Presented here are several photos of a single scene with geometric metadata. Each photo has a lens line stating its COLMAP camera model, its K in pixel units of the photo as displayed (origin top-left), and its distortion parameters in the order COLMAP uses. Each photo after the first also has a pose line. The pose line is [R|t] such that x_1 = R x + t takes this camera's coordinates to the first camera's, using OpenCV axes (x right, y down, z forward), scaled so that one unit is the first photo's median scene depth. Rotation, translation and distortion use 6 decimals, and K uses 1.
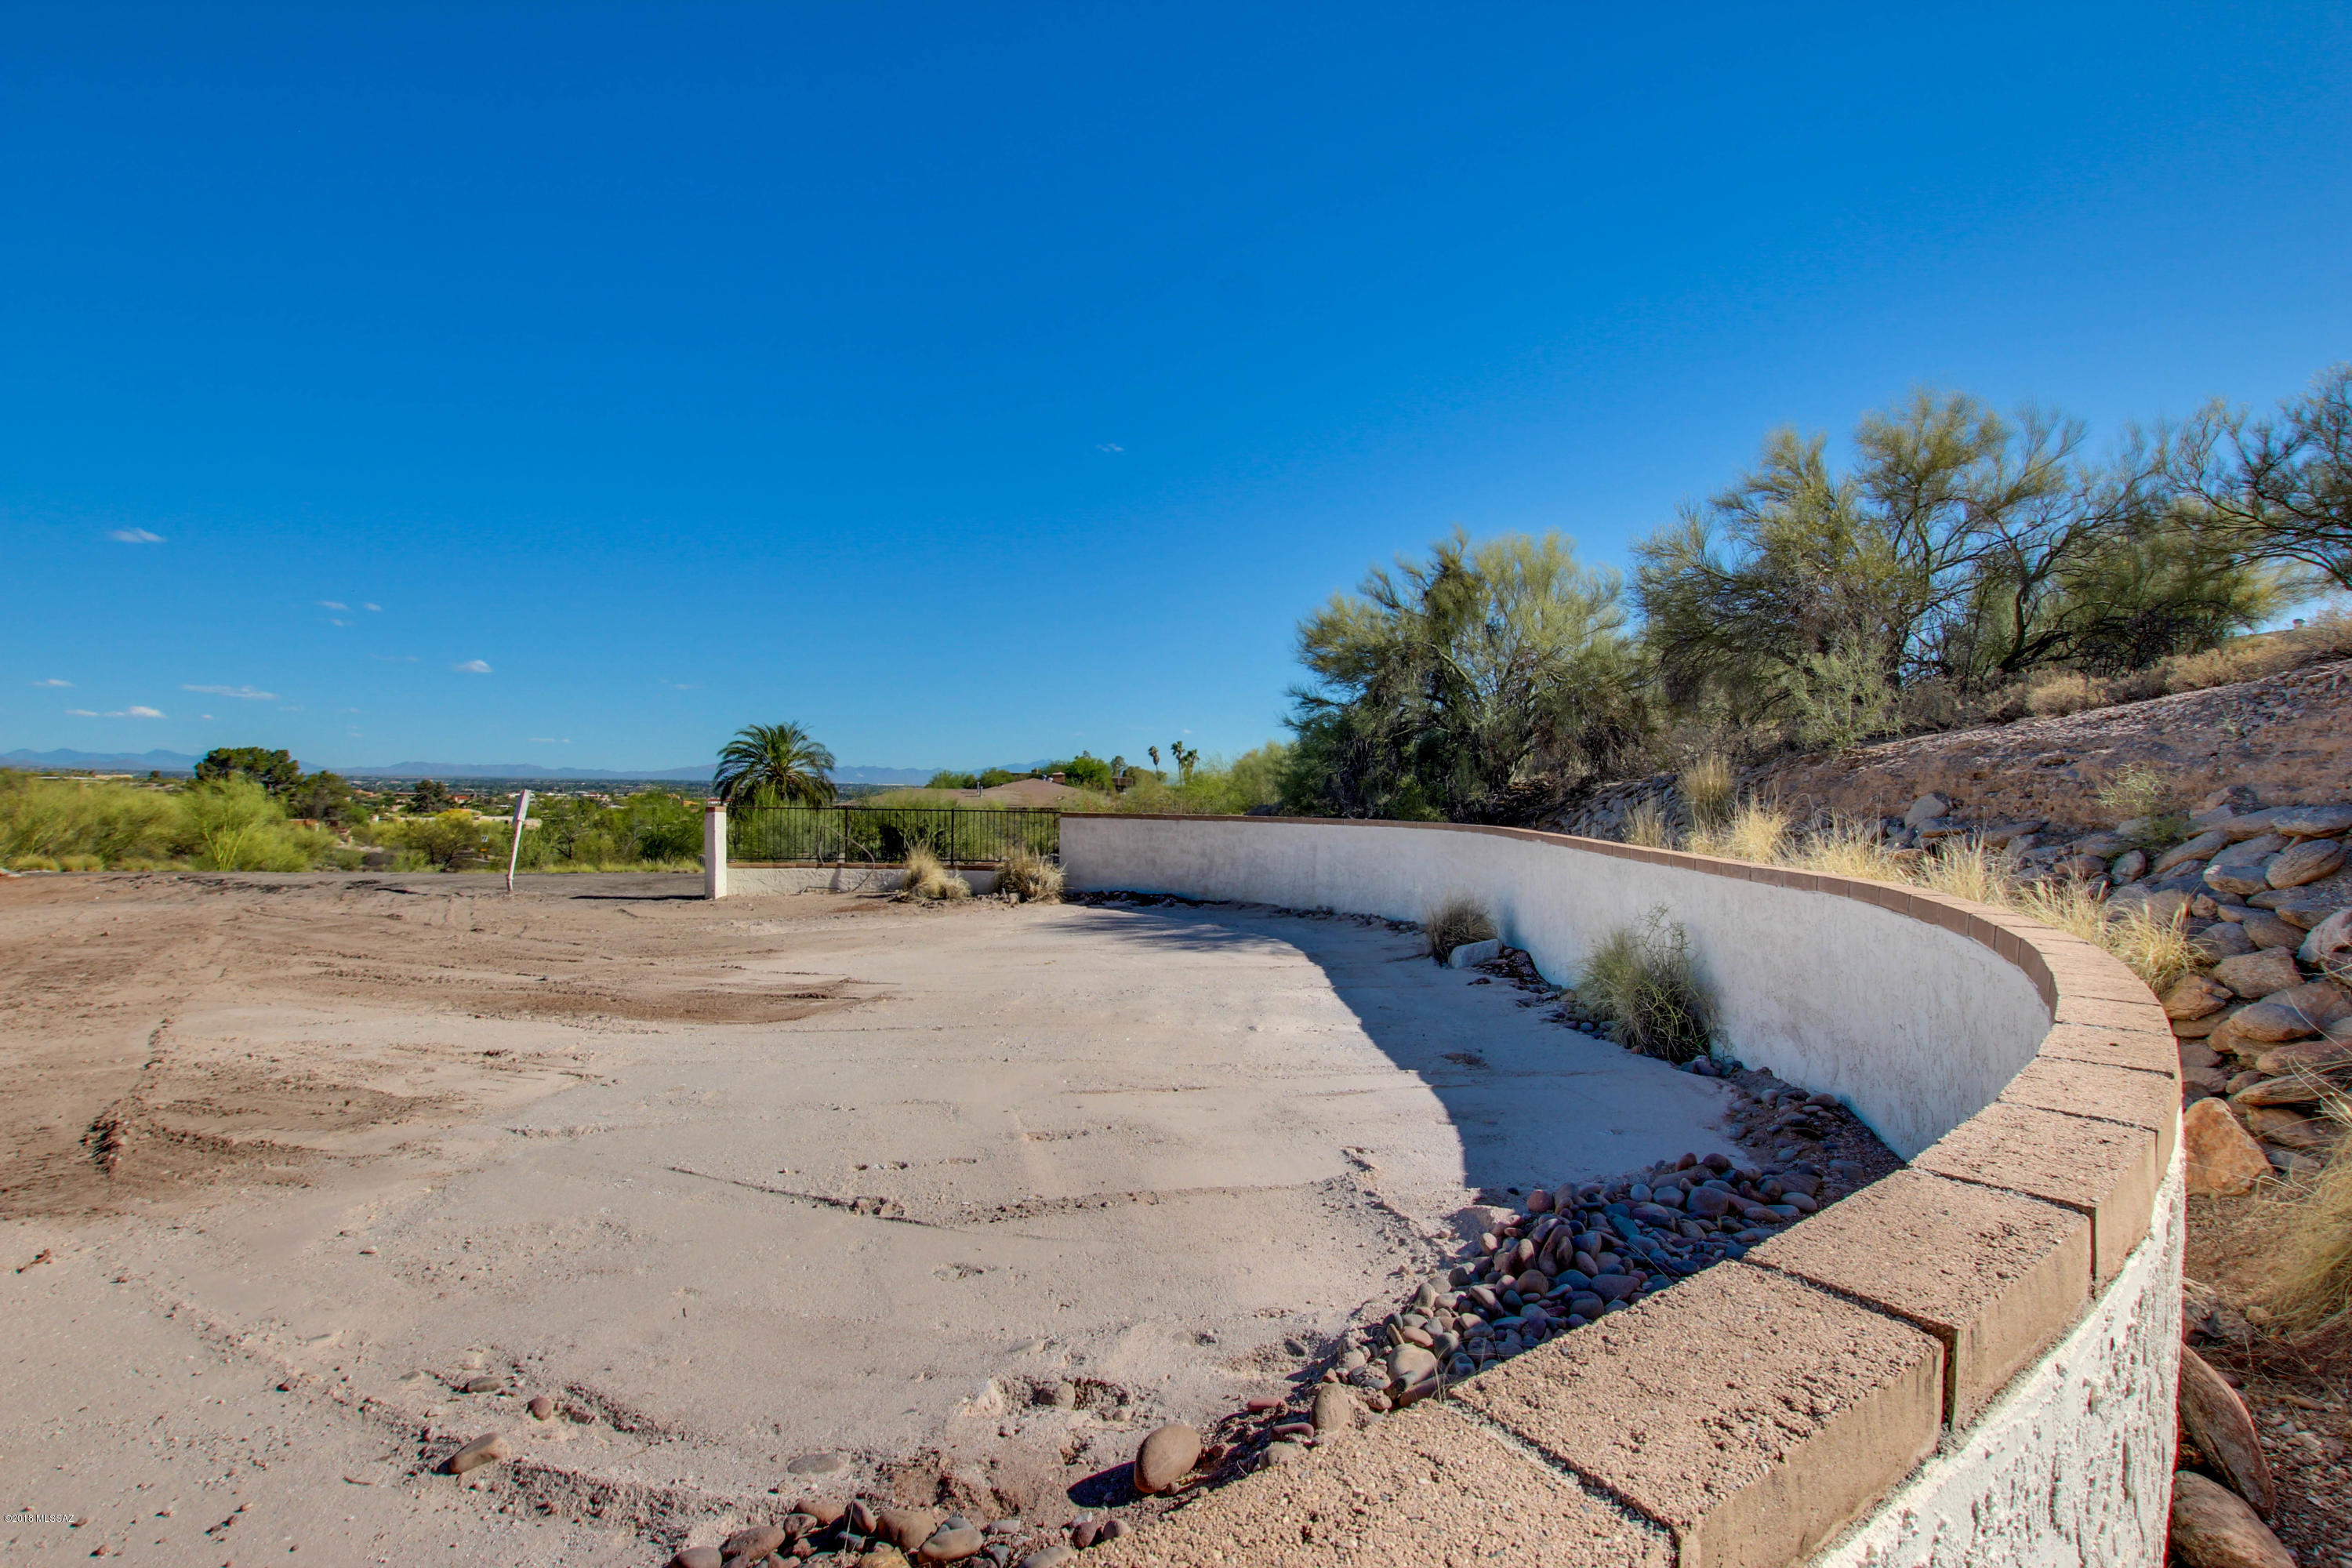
lens RADIAL K [[1079.9, 0, 1173.6], [0, 1079.9, 775.2], [0, 0, 1]] dist [-0.015239, 0.000362]
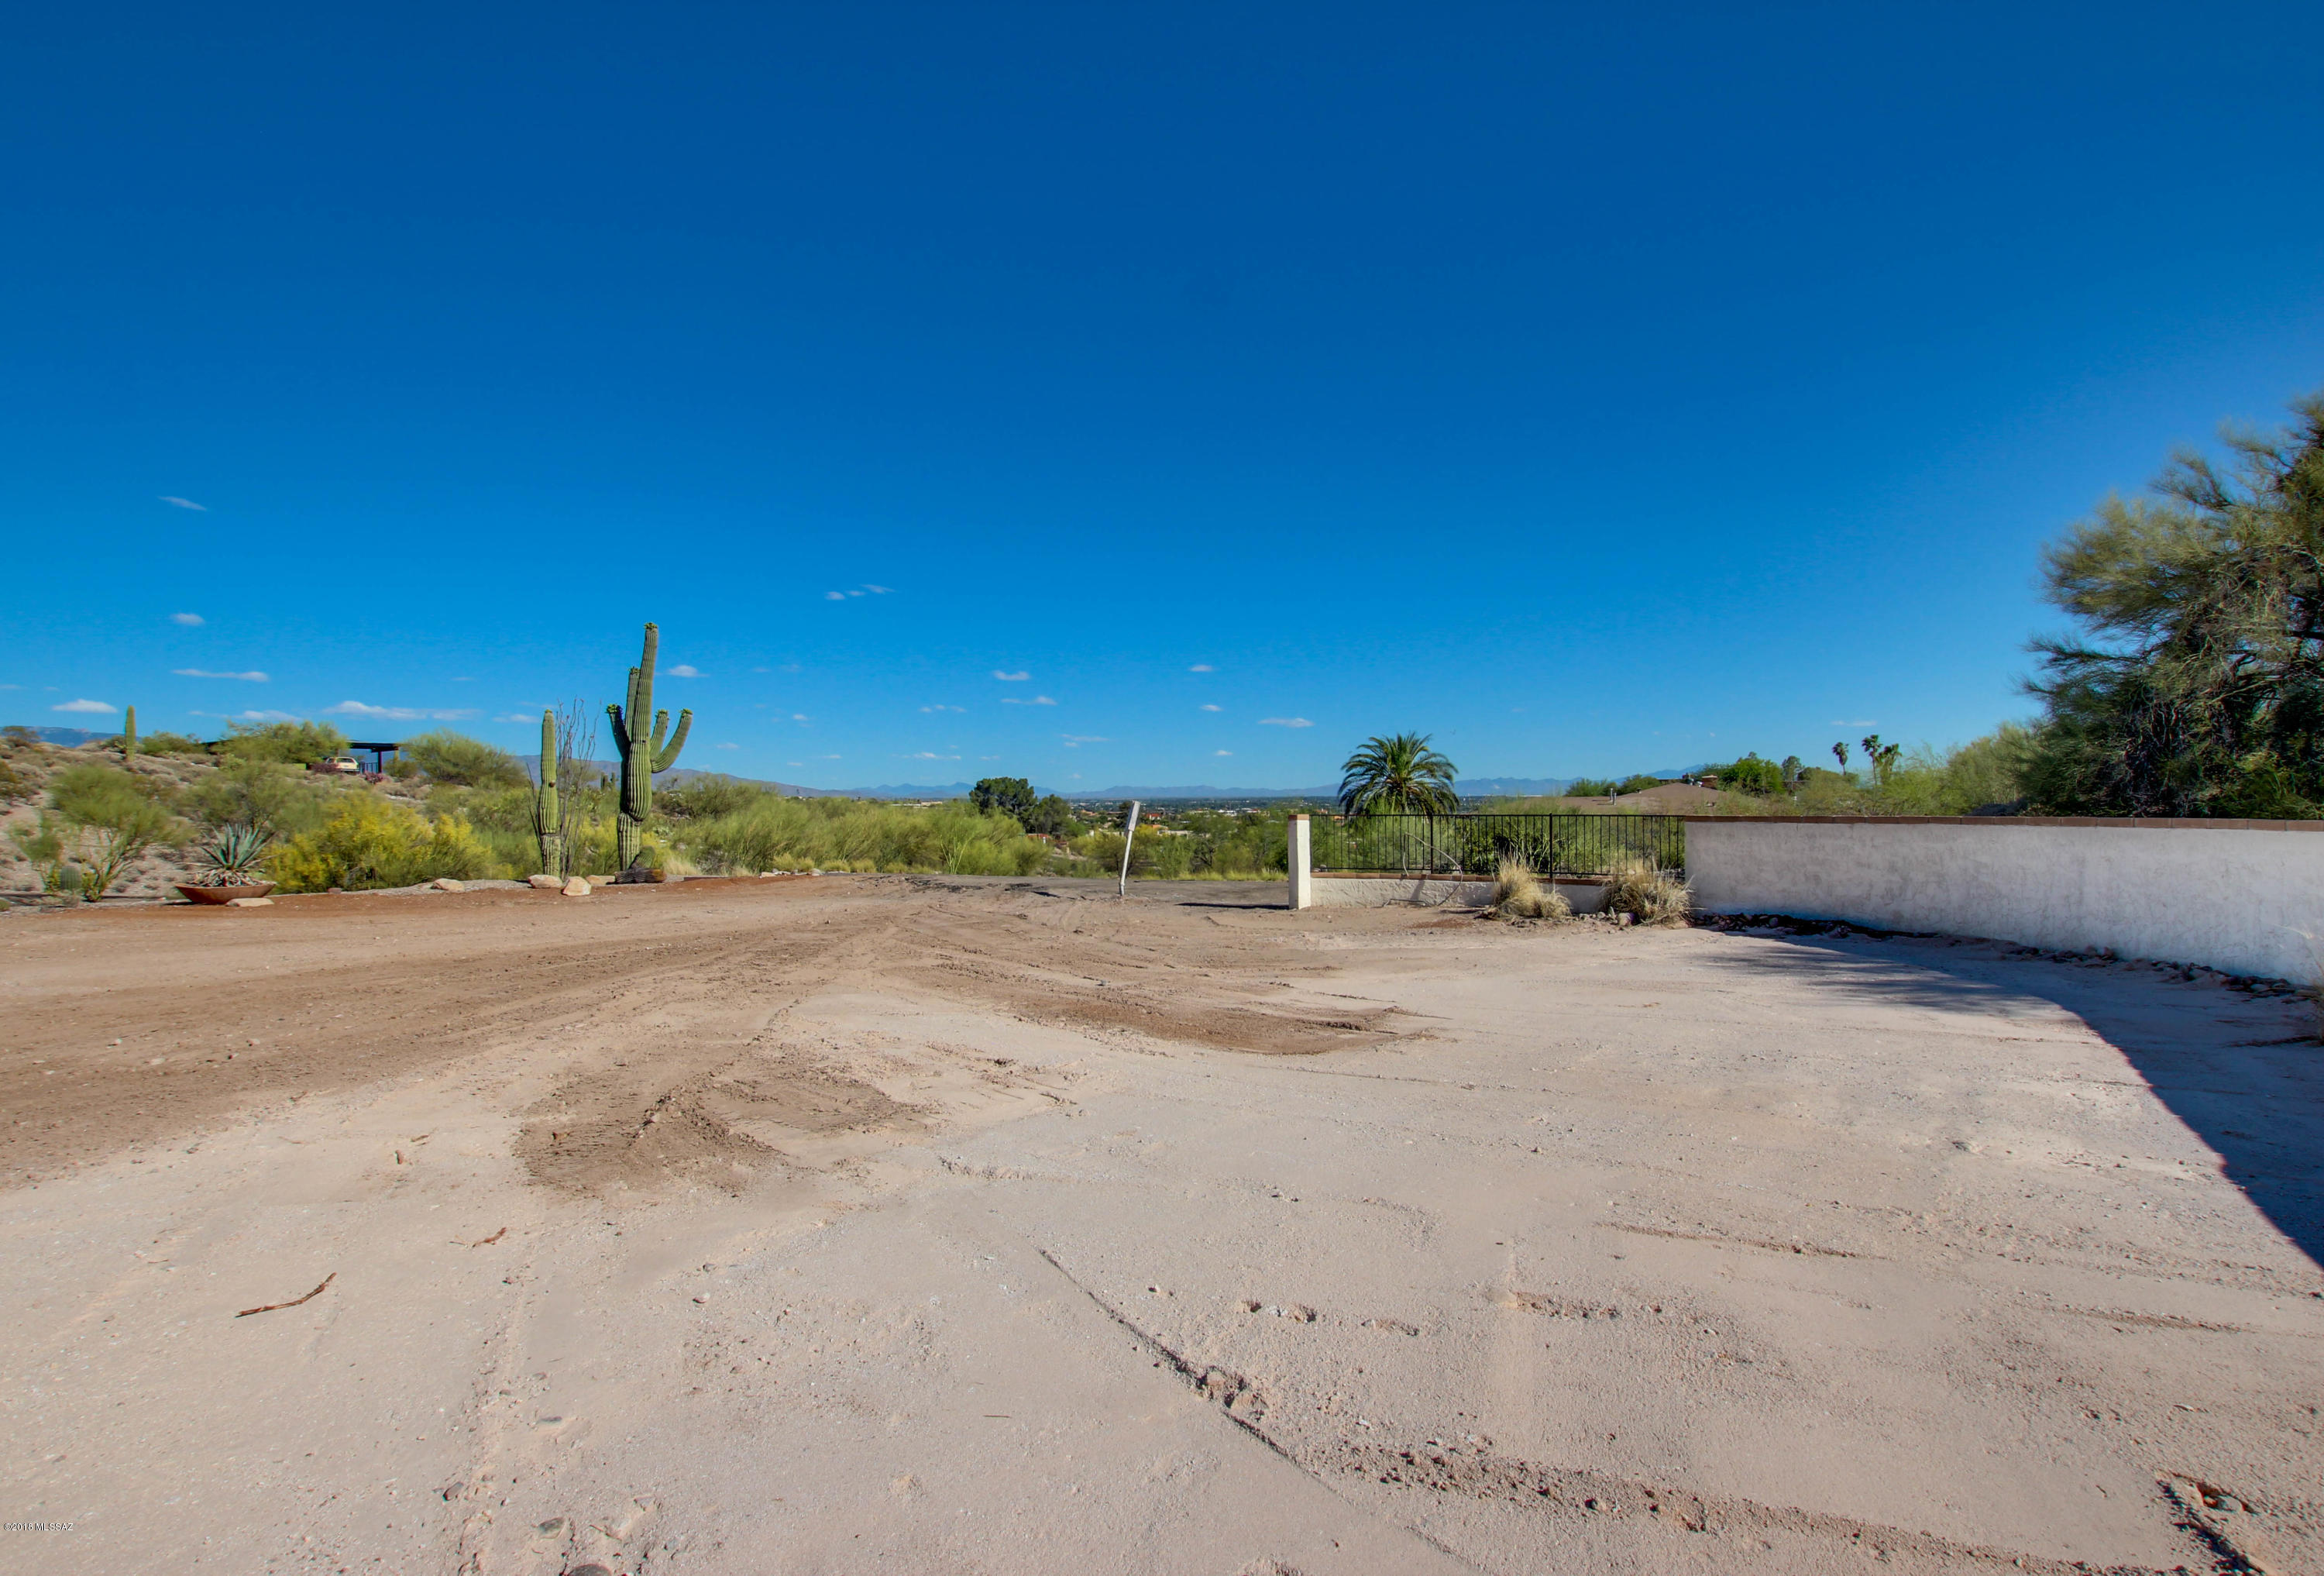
lens RADIAL K [[1081.4, 0, 1166.1], [0, 1081.4, 802.4], [0, 0, 1]] dist [-0.032021, 0.005338]
pose [[0.834810, -0.021112, -0.550133, 0.014491], [0.028521, 0.999581, 0.004920, 0.009233], [0.549799, -0.019798, 0.835063, 0.109717]]
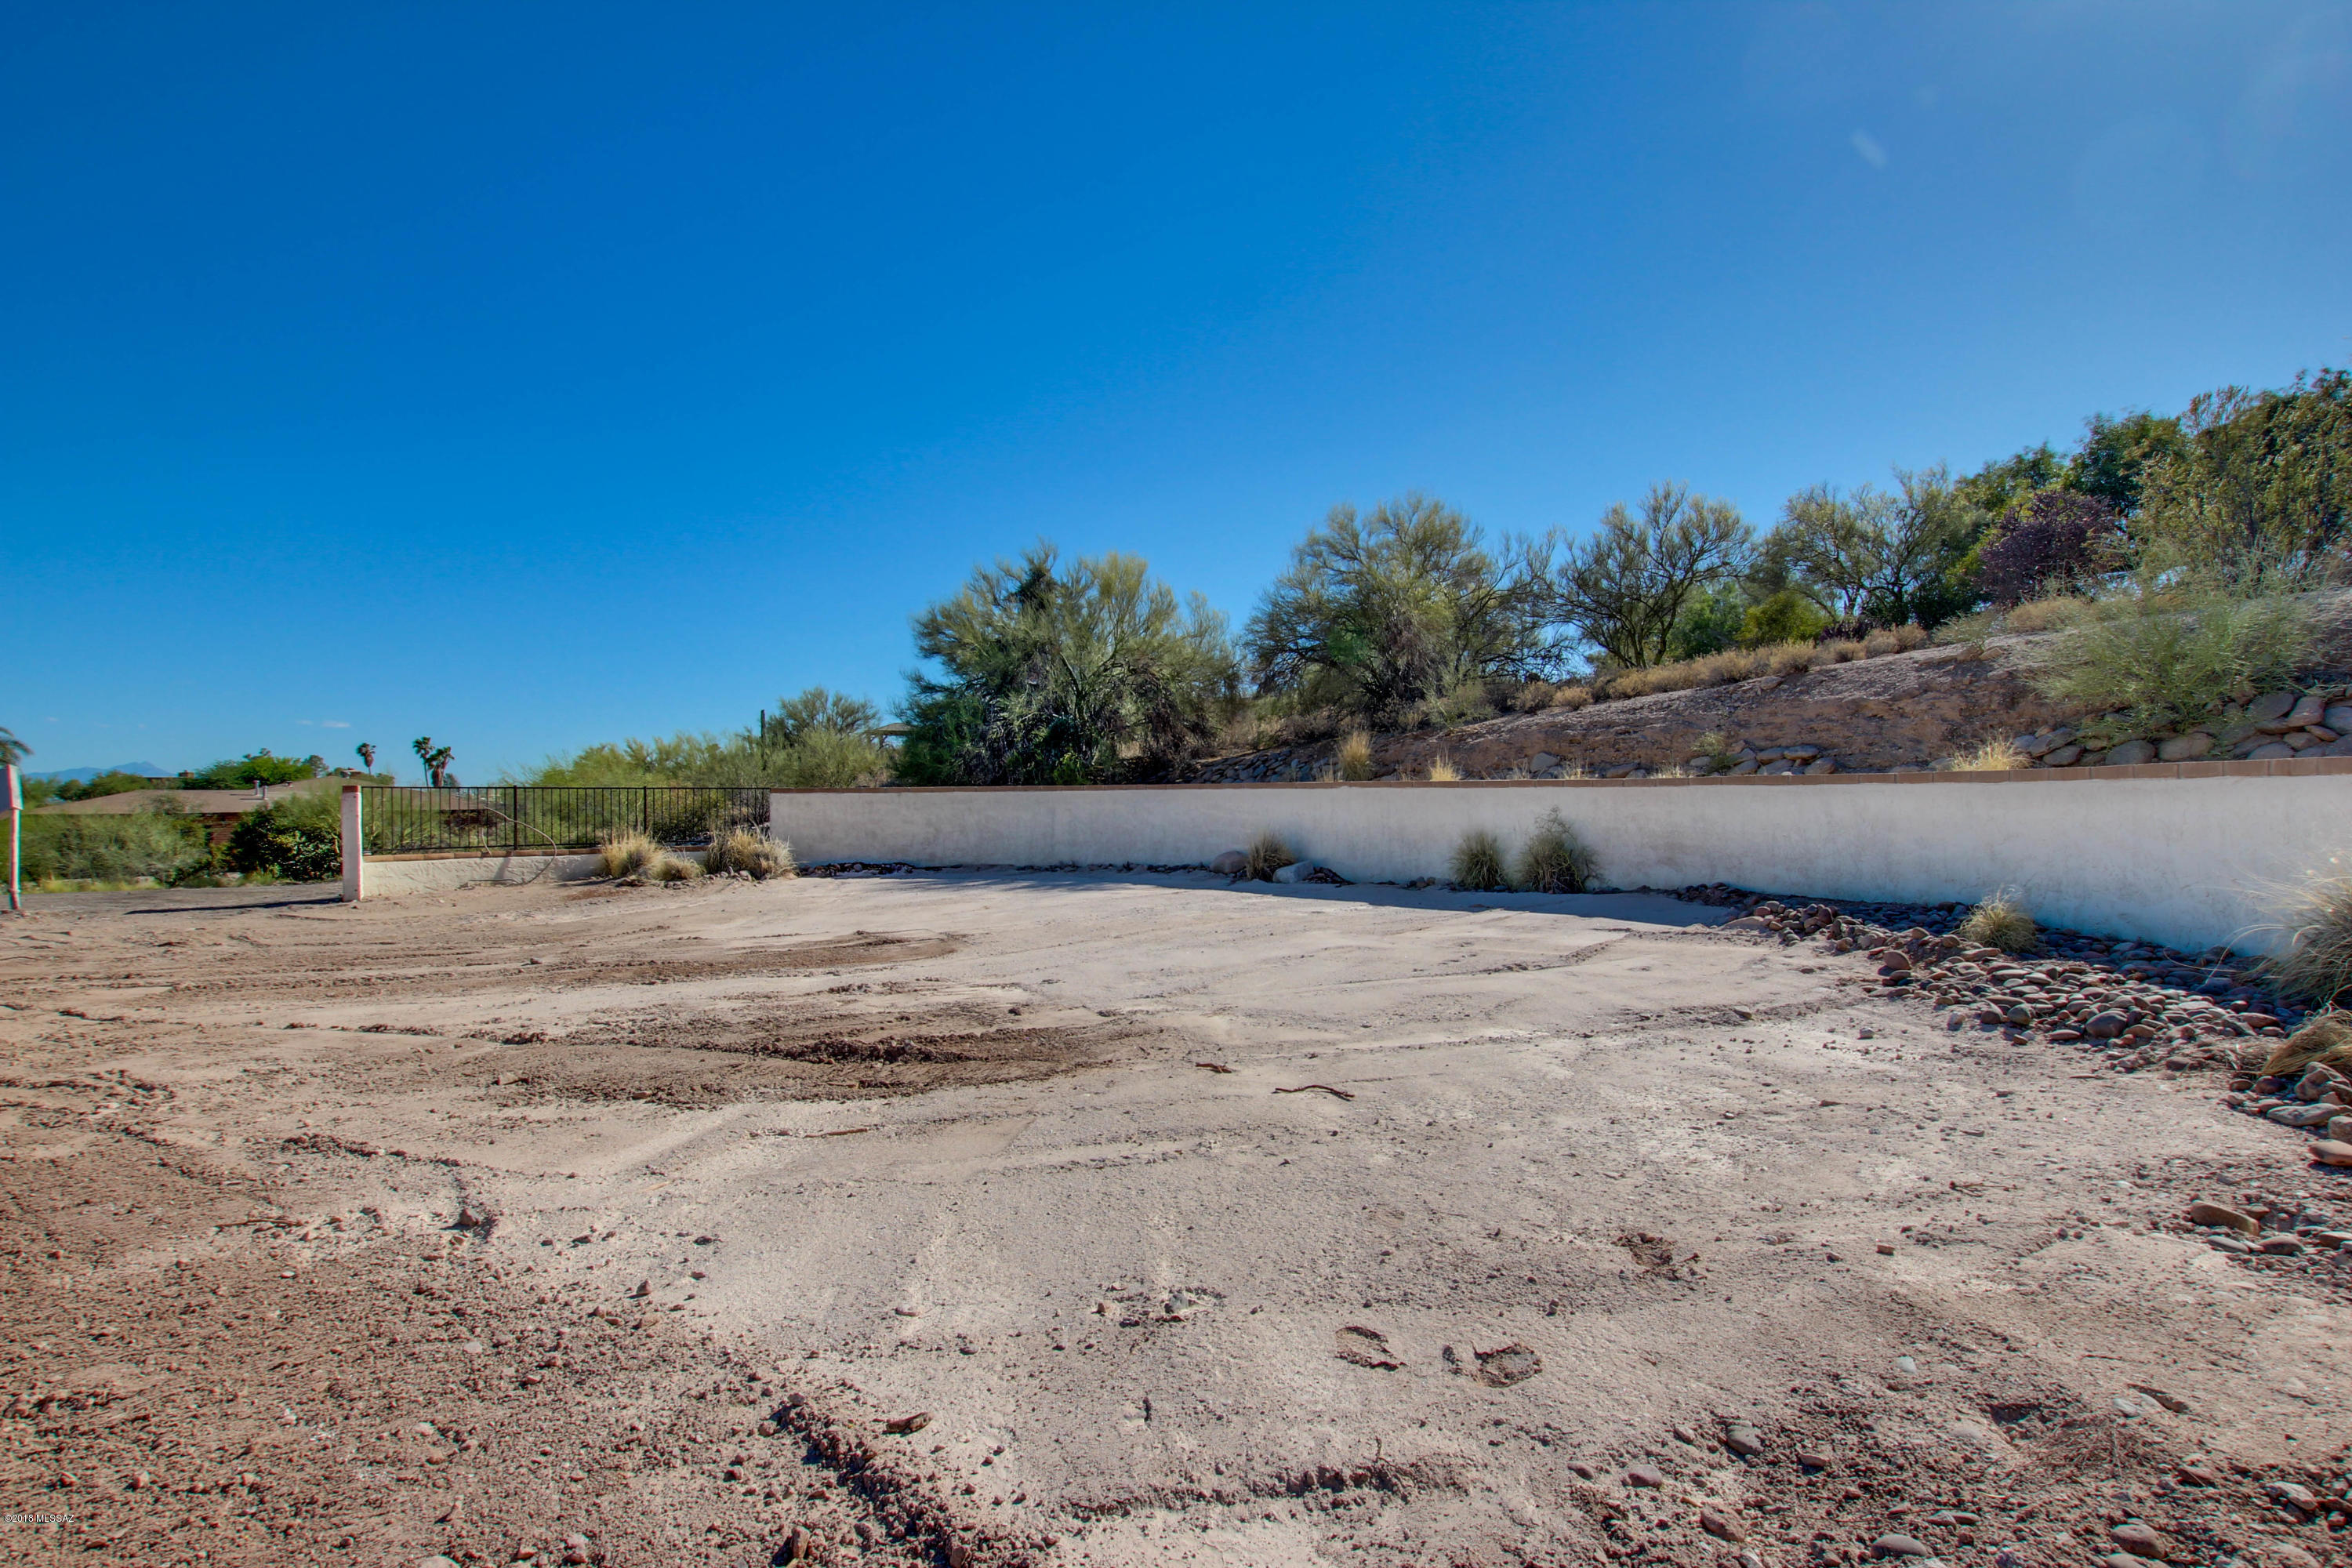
lens RADIAL K [[1079.9, 0, 1178.8], [0, 1079.9, 803.0], [0, 0, 1]] dist [-0.015239, 0.000362]
pose [[0.795738, -0.022095, 0.605238, -0.409726], [0.007766, 0.999624, 0.026283, 0.025815], [-0.605591, -0.016215, 0.795611, 0.001540]]
